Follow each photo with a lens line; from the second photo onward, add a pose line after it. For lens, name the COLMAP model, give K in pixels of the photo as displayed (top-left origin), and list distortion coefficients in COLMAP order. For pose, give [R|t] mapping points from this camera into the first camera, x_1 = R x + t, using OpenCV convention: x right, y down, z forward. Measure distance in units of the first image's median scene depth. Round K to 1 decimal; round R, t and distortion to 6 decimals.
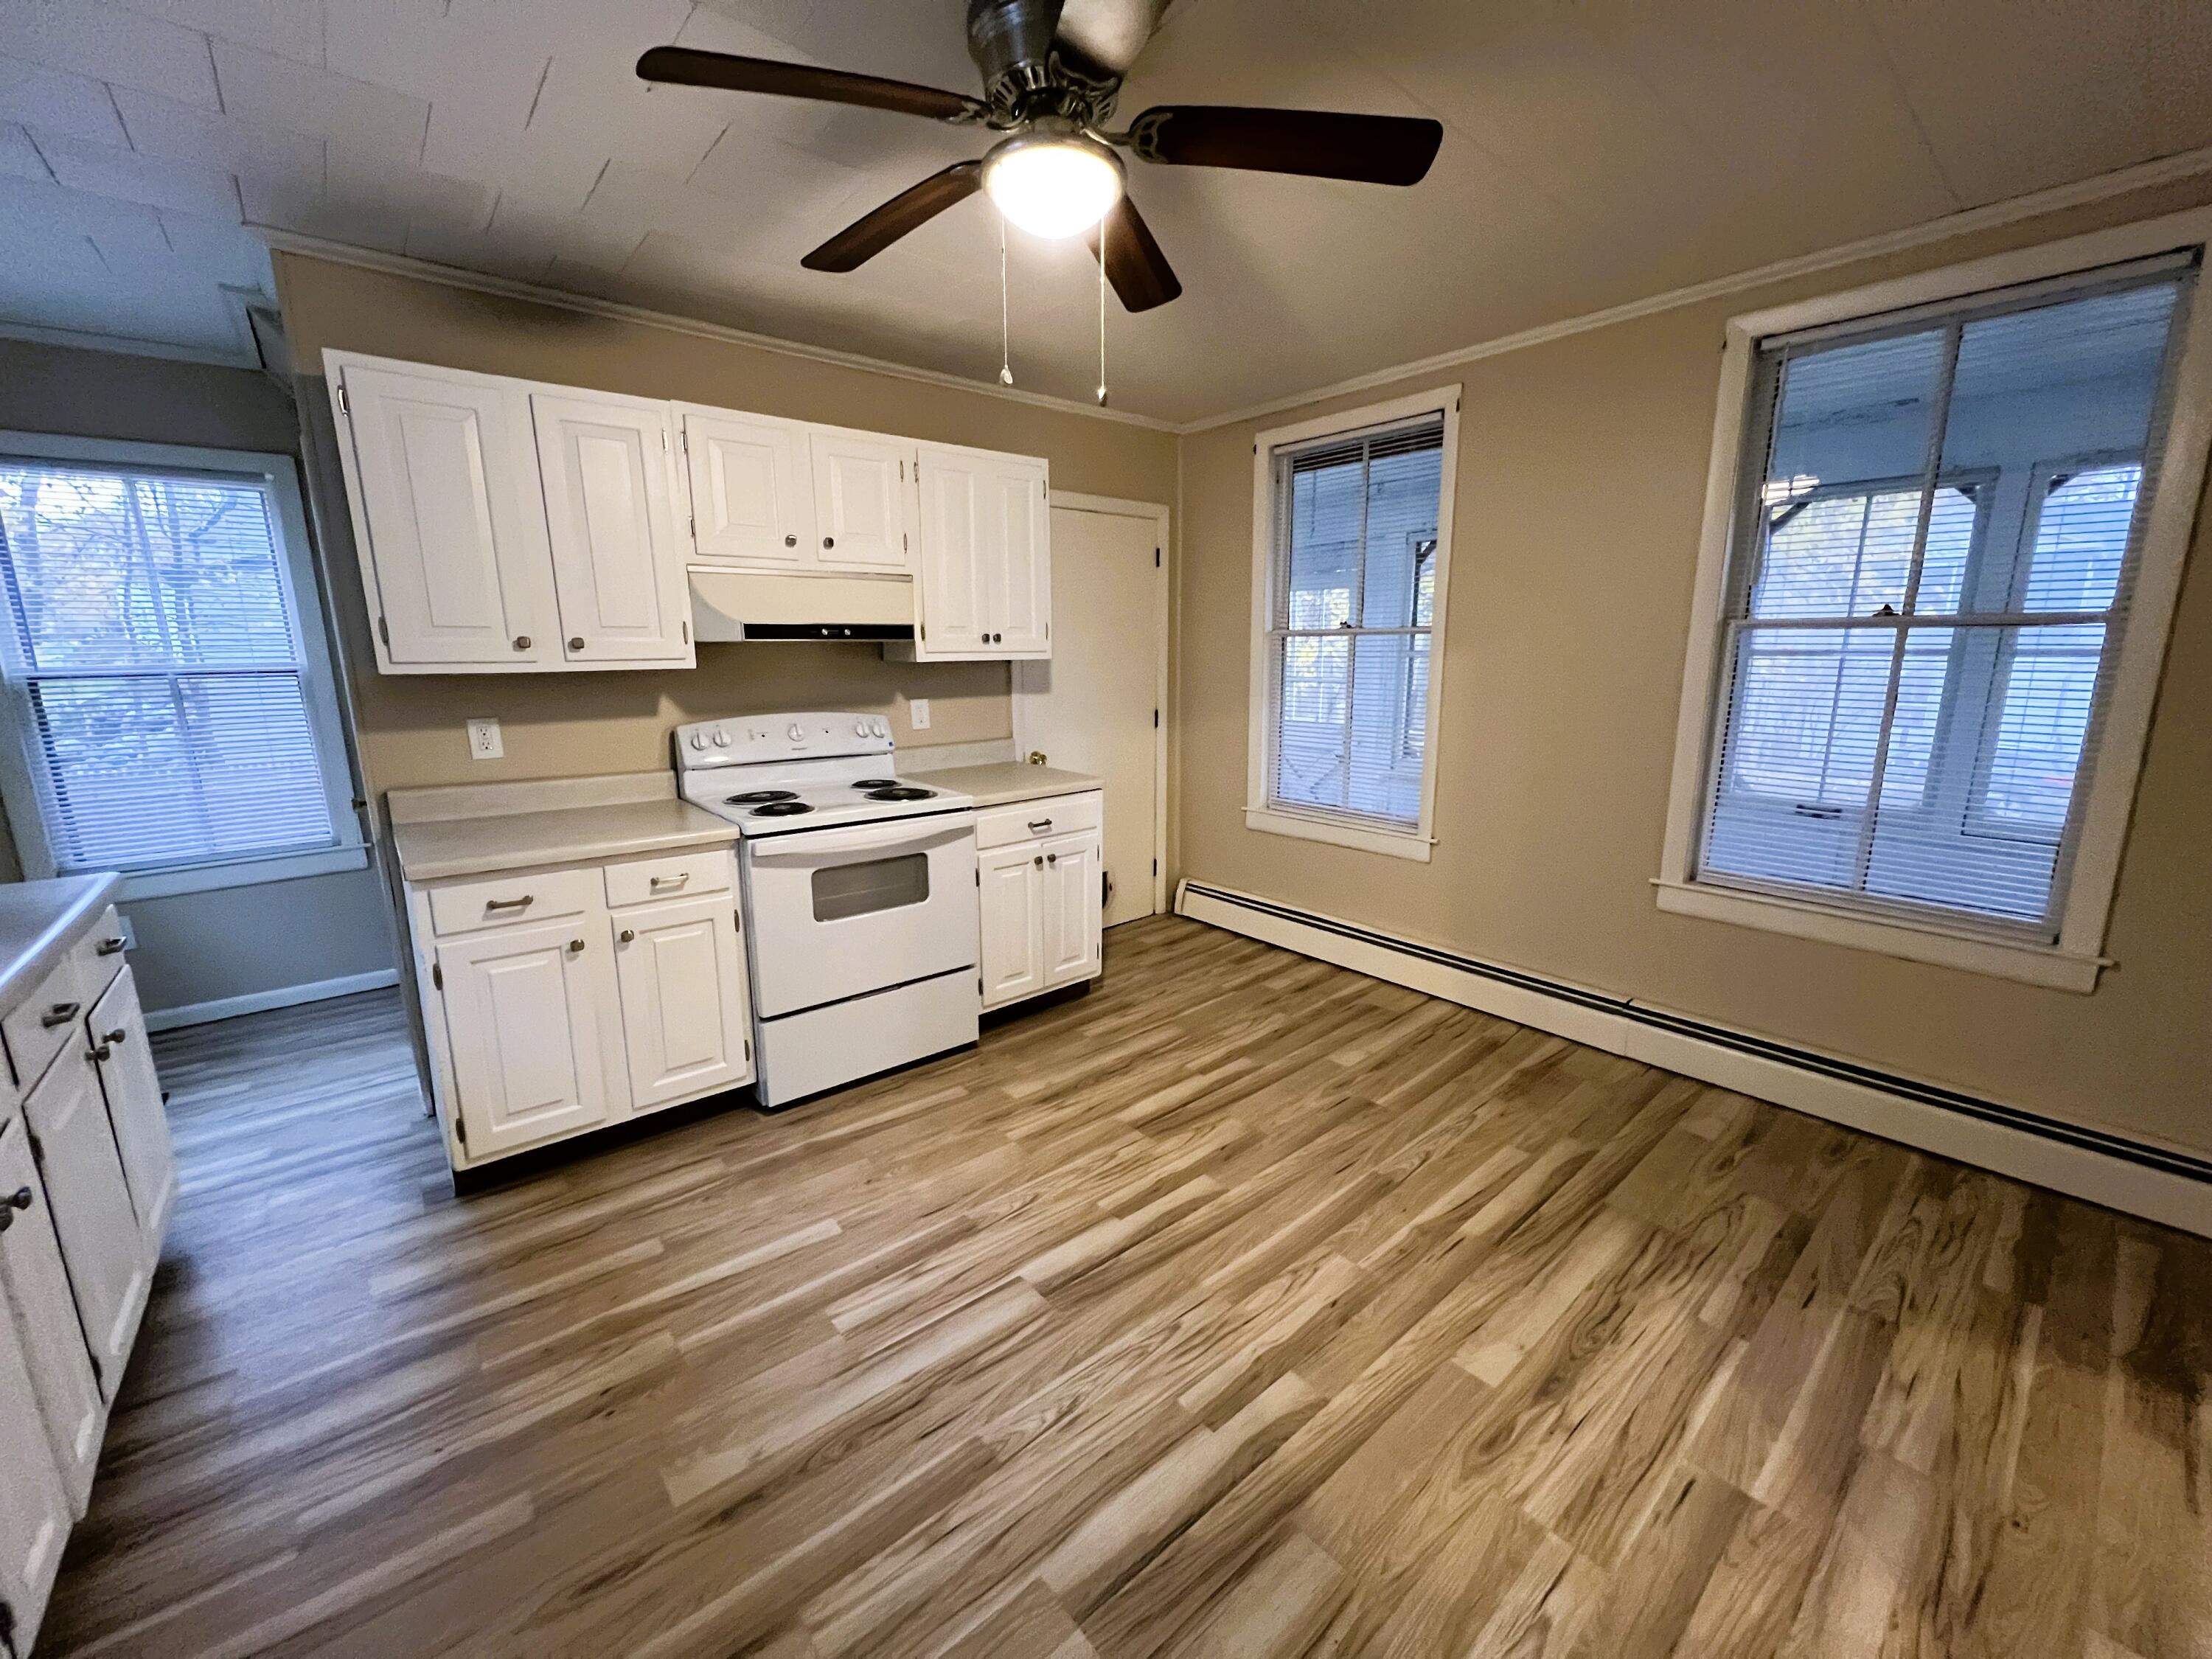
lens RADIAL K [[883.6, 0, 1110.5], [0, 883.6, 831.0], [0, 0, 1]] dist [-0.002268, 0.000199]
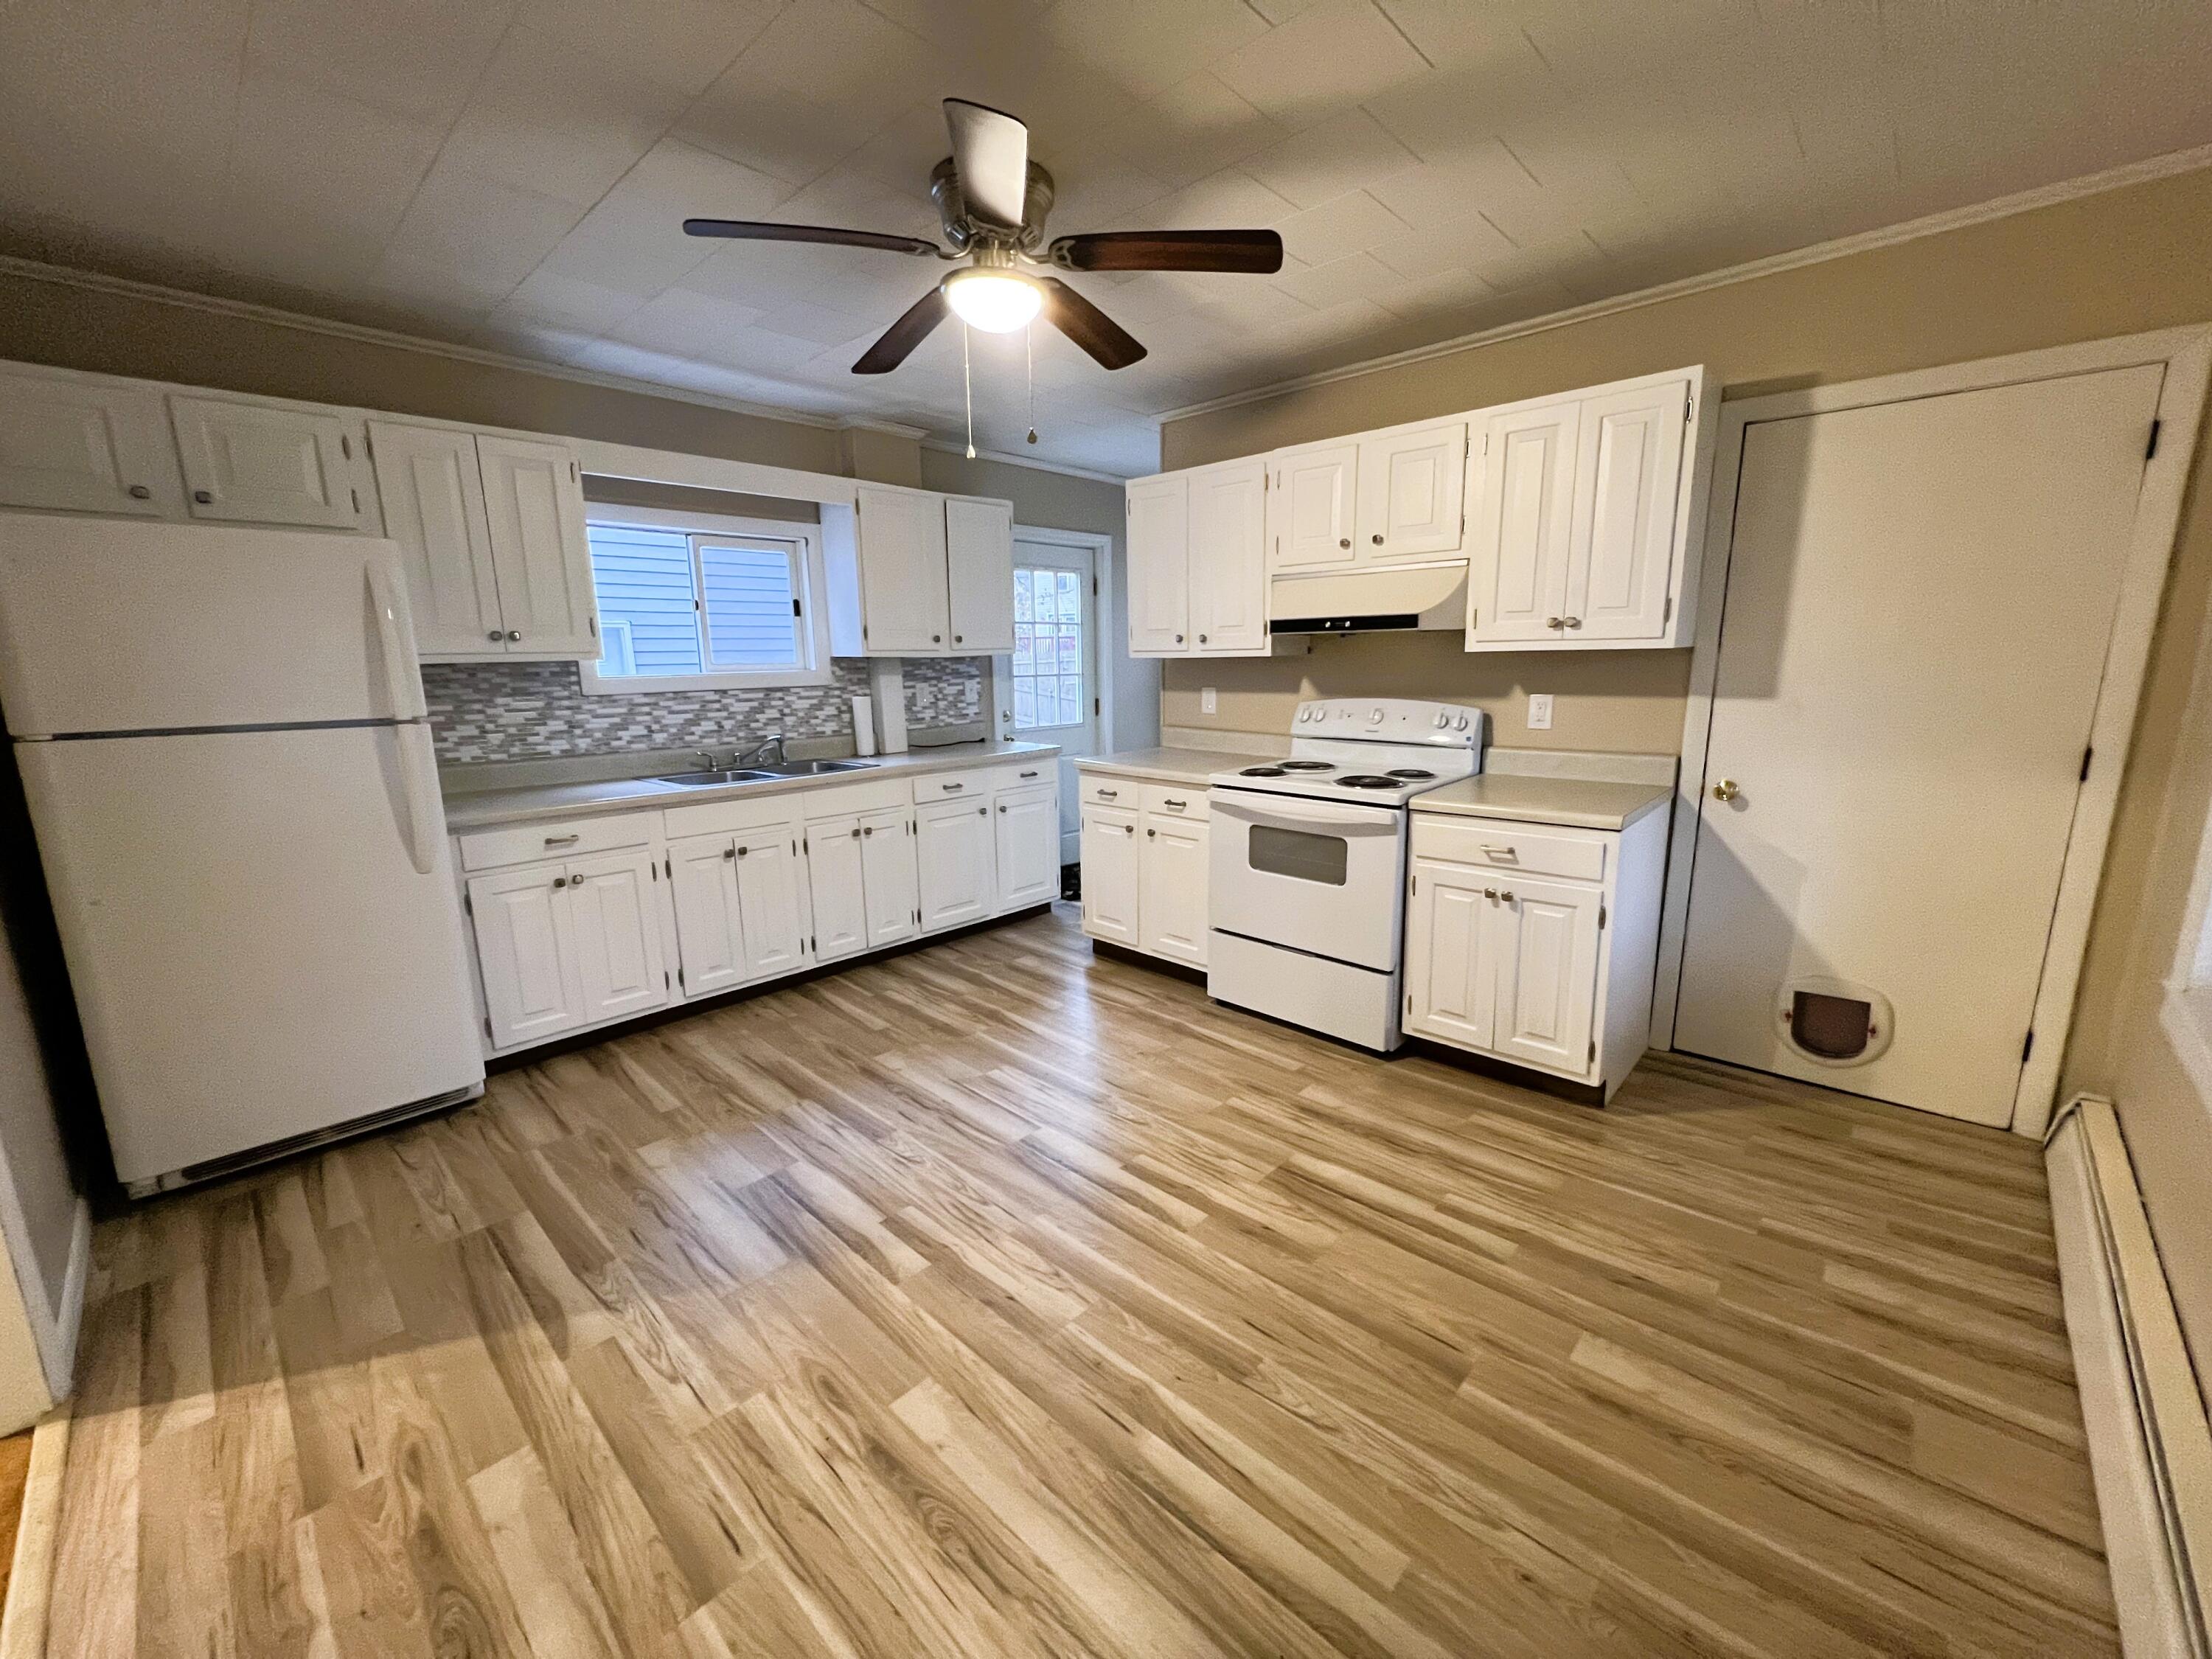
lens RADIAL K [[883.6, 0, 1105.8], [0, 883.6, 830.9], [0, 0, 1]] dist [-0.002268, 0.000199]
pose [[0.104615, 0.201300, -0.973927, 0.846847], [-0.187622, 0.965710, 0.179448, -0.130197], [0.976654, 0.163957, 0.138796, 0.659473]]
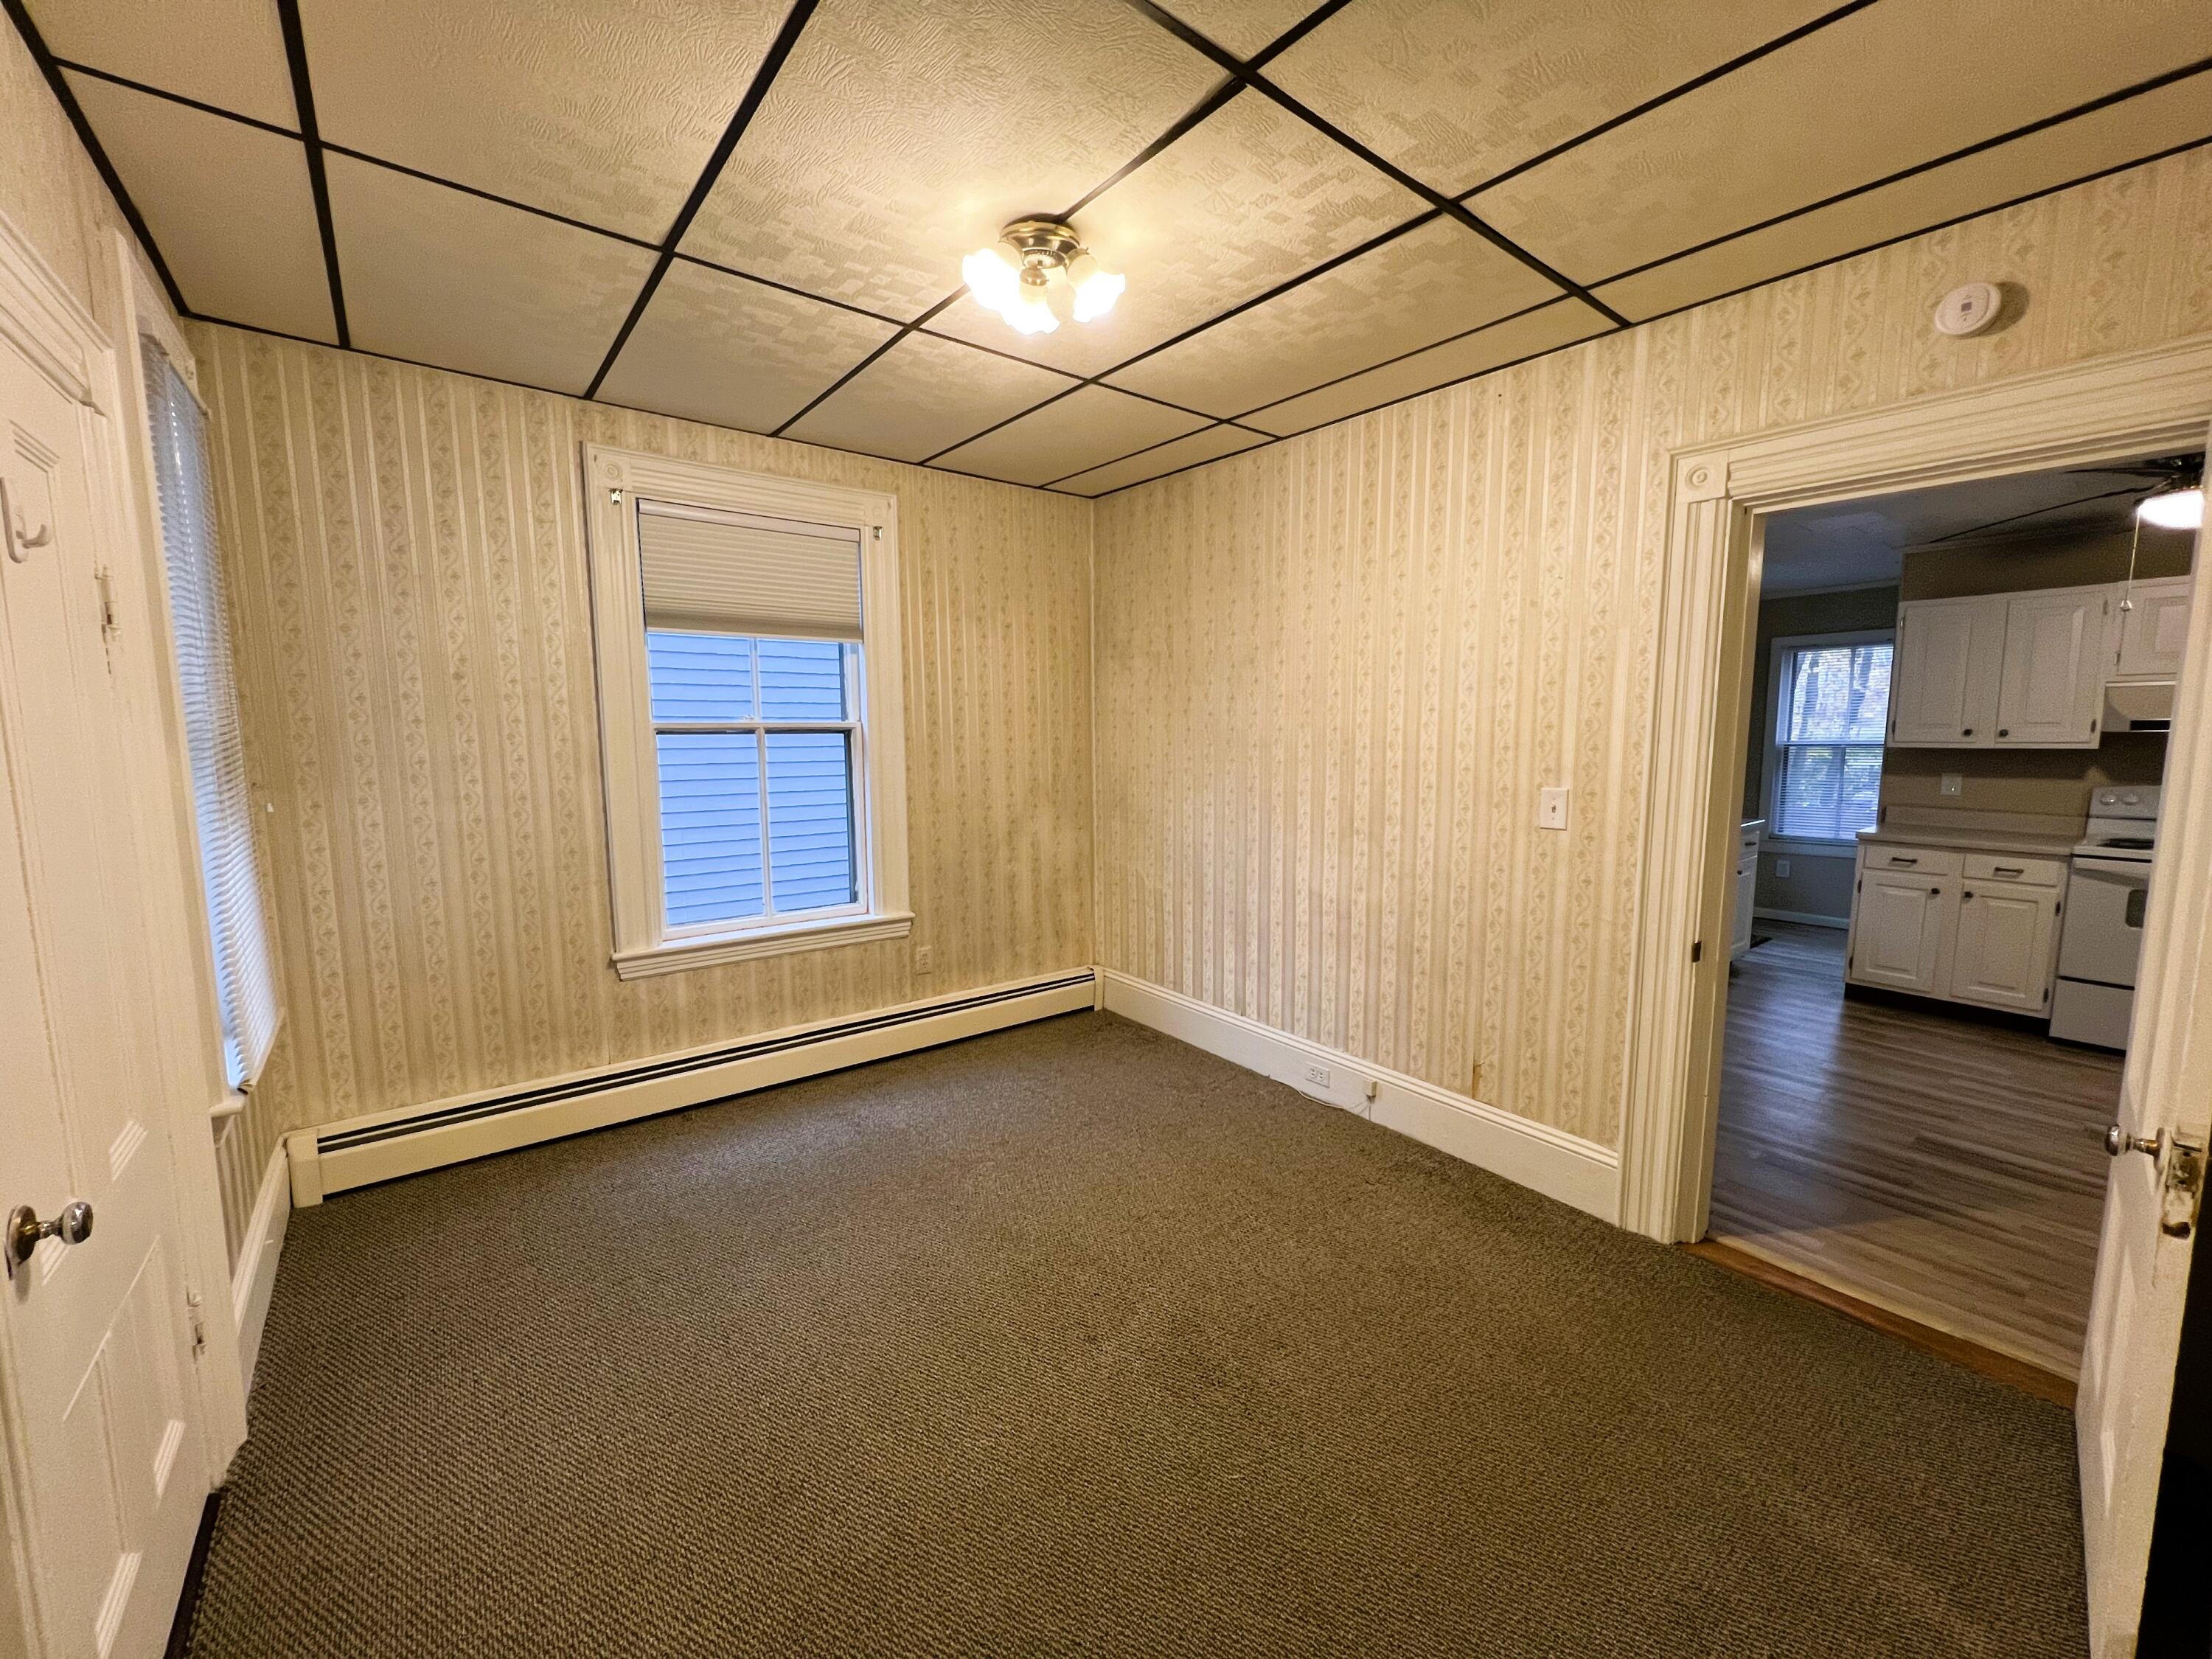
lens RADIAL K [[883.6, 0, 1104.5], [0, 883.6, 832.5], [0, 0, 1]] dist [-0.002268, 0.000199]
pose [[-0.036932, 0.121655, -0.991885, 1.176564], [-0.199975, 0.971586, 0.126611, 0.111703], [0.979105, 0.203028, -0.011554, -0.664459]]
